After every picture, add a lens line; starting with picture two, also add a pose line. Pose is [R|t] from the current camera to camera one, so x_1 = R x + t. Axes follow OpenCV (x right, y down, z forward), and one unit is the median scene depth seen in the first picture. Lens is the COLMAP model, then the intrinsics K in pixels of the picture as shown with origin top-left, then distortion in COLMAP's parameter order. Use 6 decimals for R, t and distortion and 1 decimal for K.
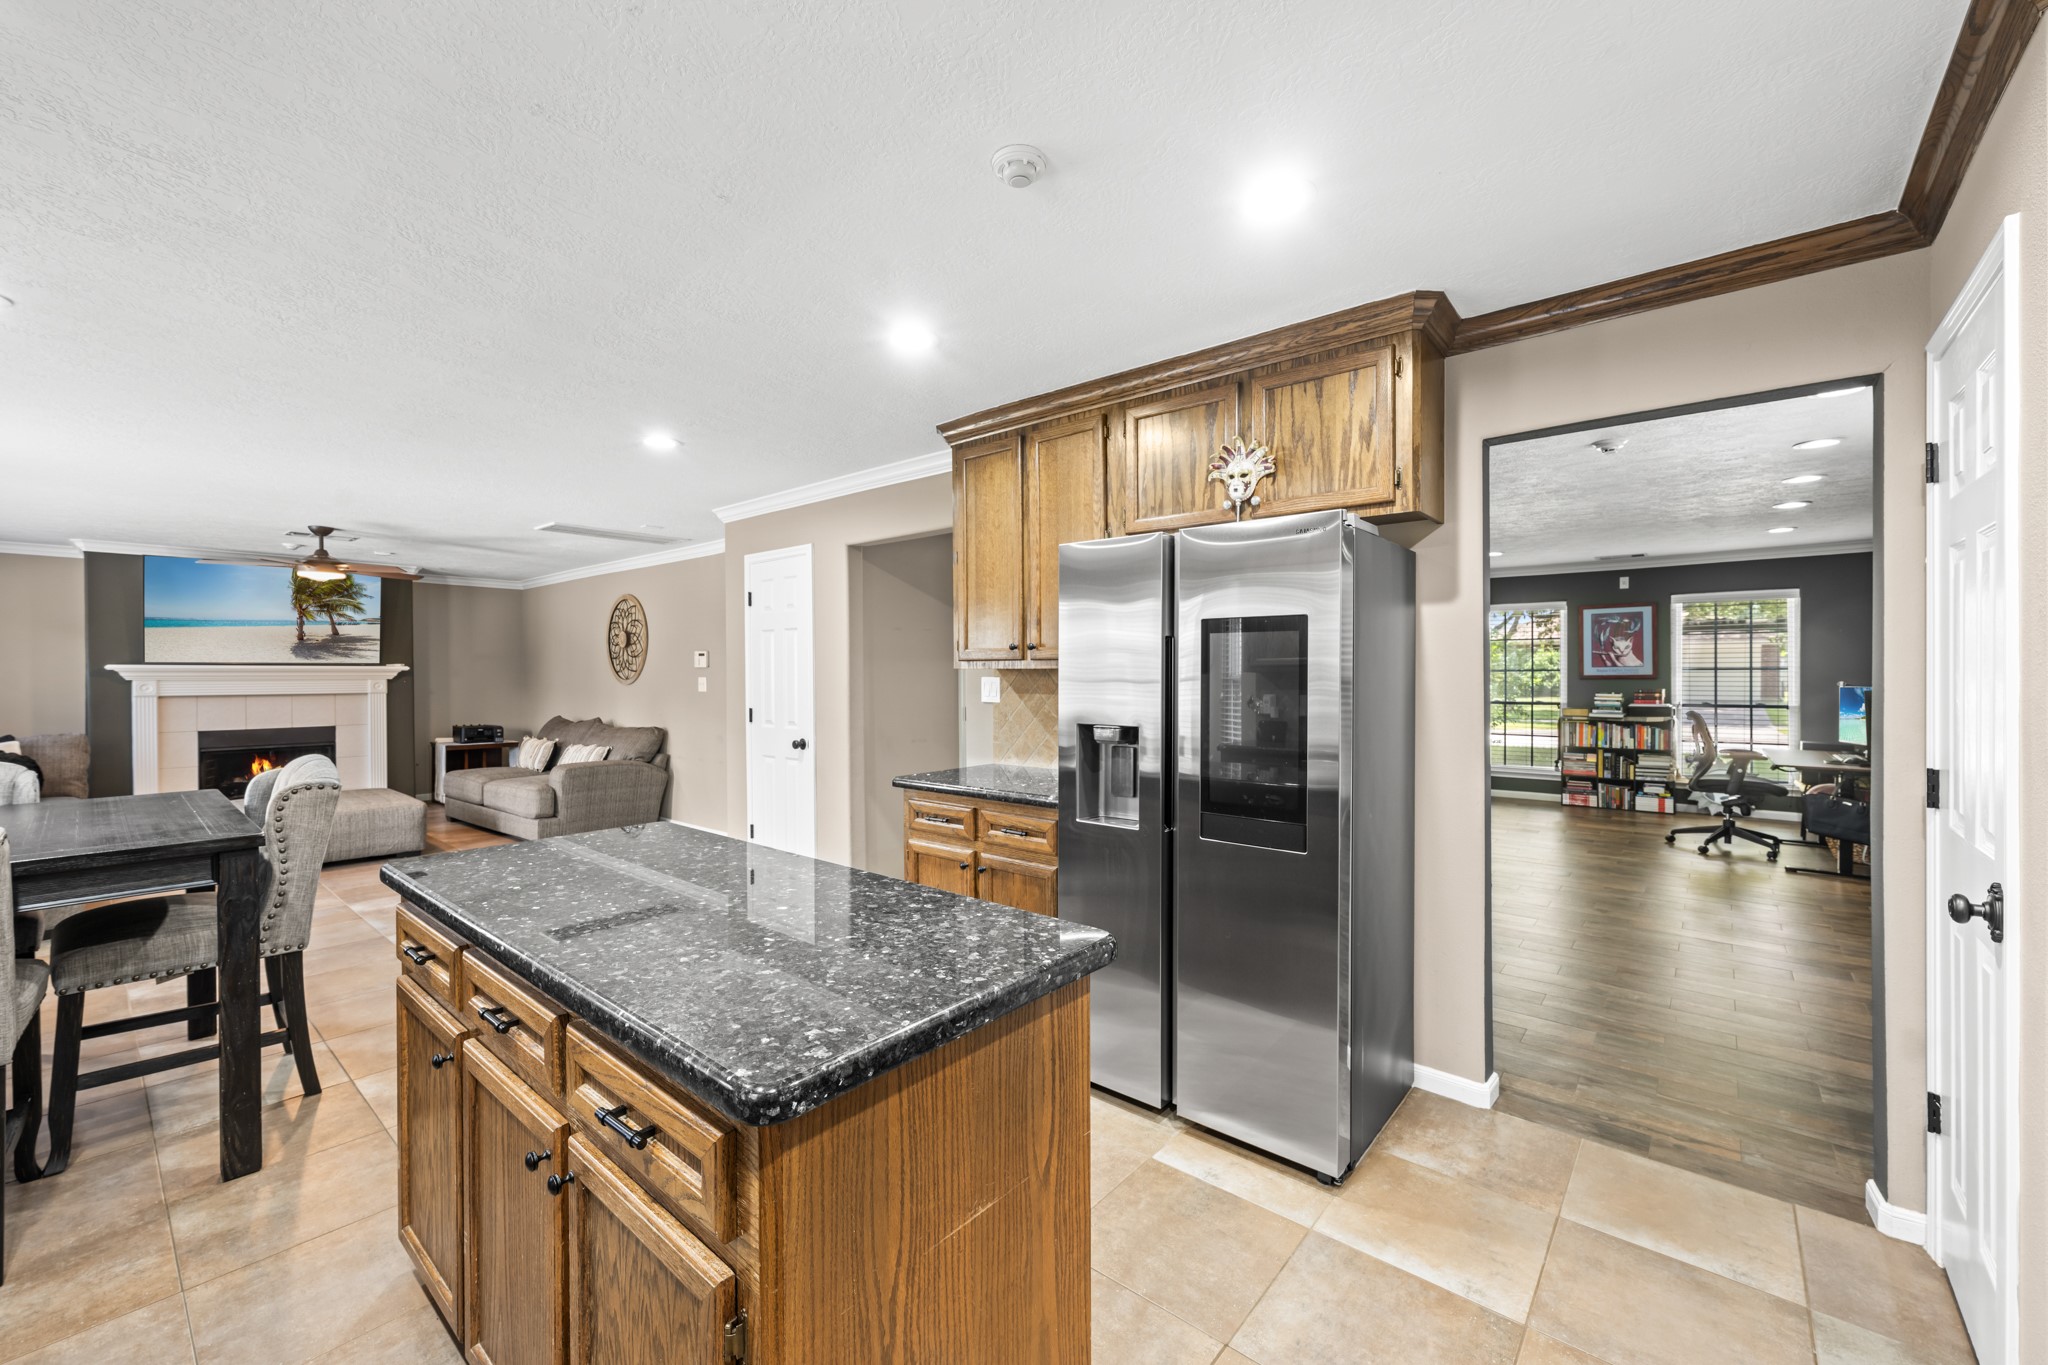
lens RADIAL K [[814.4, 0, 1024.0], [0, 814.4, 682.5], [0, 0, 1]] dist [0.001206, 0.000364]
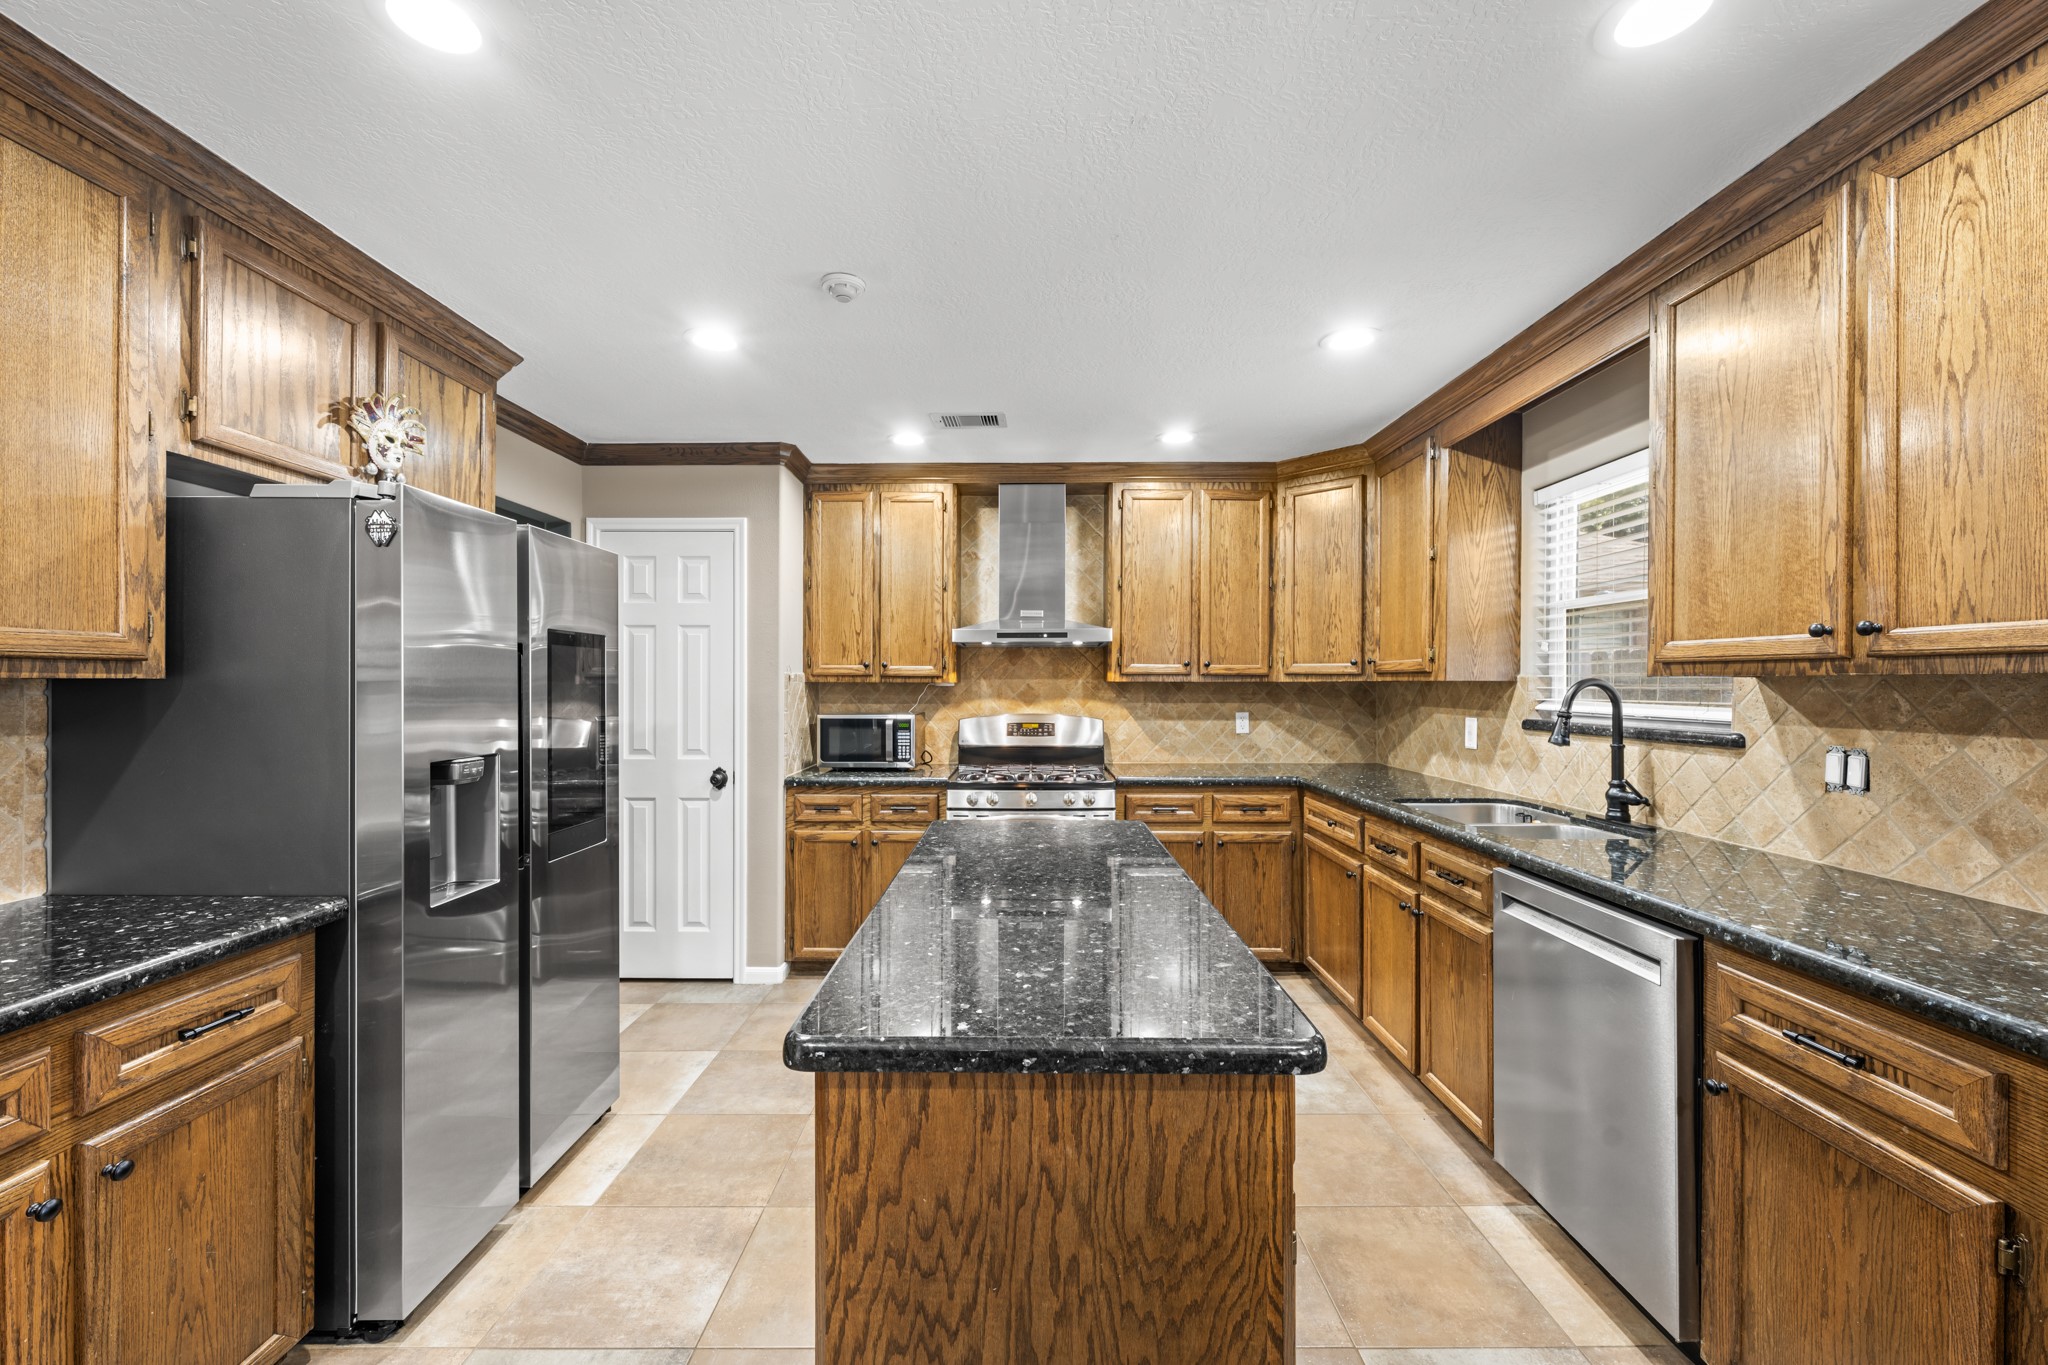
lens RADIAL K [[811.9, 0, 1020.7], [0, 811.9, 680.5], [0, 0, 1]] dist [-0.000871, -0.000160]
pose [[-0.643988, 0.004719, 0.765021, -0.339707], [0.010786, 0.999938, 0.002911, -0.006028], [-0.764959, 0.010126, -0.643999, 0.474044]]
